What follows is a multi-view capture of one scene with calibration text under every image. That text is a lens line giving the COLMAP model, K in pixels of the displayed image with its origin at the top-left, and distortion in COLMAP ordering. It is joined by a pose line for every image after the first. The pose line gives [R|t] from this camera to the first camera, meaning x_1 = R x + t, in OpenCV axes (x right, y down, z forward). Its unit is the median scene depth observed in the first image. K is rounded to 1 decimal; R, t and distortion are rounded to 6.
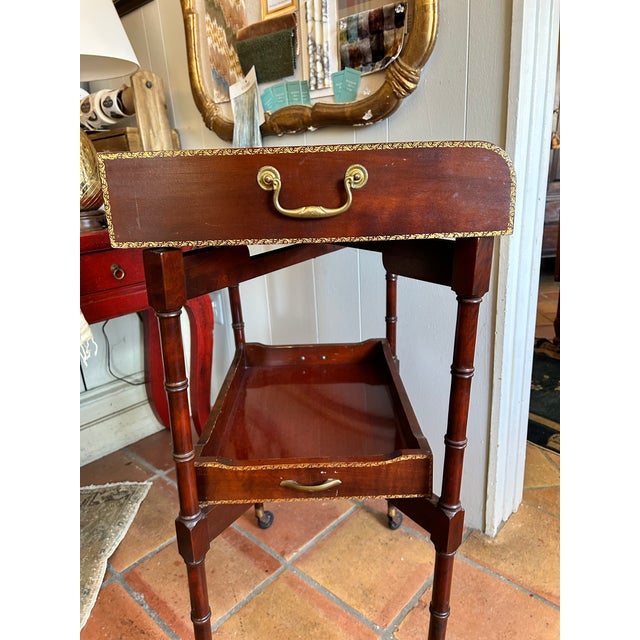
lens RADIAL K [[489.4, 0, 319.1], [0, 489.4, 323.5], [0, 0, 1]] dist [0.046360, -0.055730]
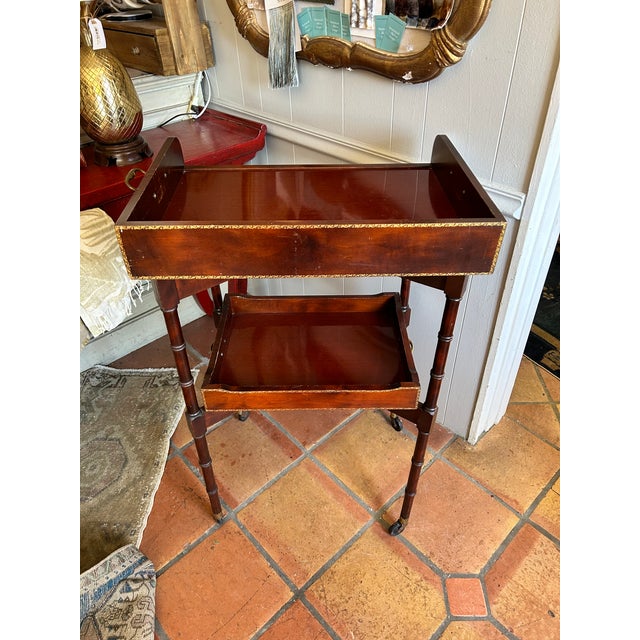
lens RADIAL K [[489.4, 0, 322.4], [0, 489.4, 323.4], [0, 0, 1]] dist [0.046360, -0.055730]
pose [[0.996675, 0.068648, -0.043879, 0.007853], [-0.048055, 0.930235, 0.363805, -0.290529], [0.065792, -0.360487, 0.930441, -0.067968]]
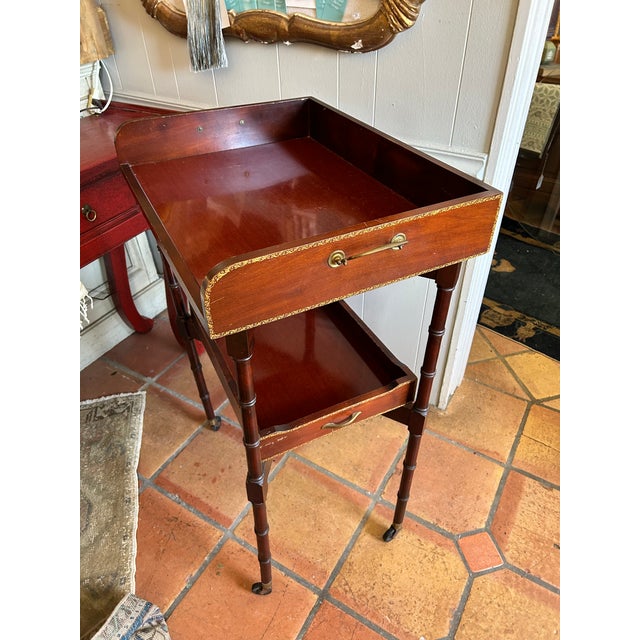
lens RADIAL K [[489.4, 0, 319.9], [0, 489.4, 329.0], [0, 0, 1]] dist [0.046360, -0.055730]
pose [[0.980415, -0.095588, 0.172189, -0.168150], [0.025488, 0.928545, 0.370343, -0.249193], [-0.195285, -0.358702, 0.912796, -0.027606]]
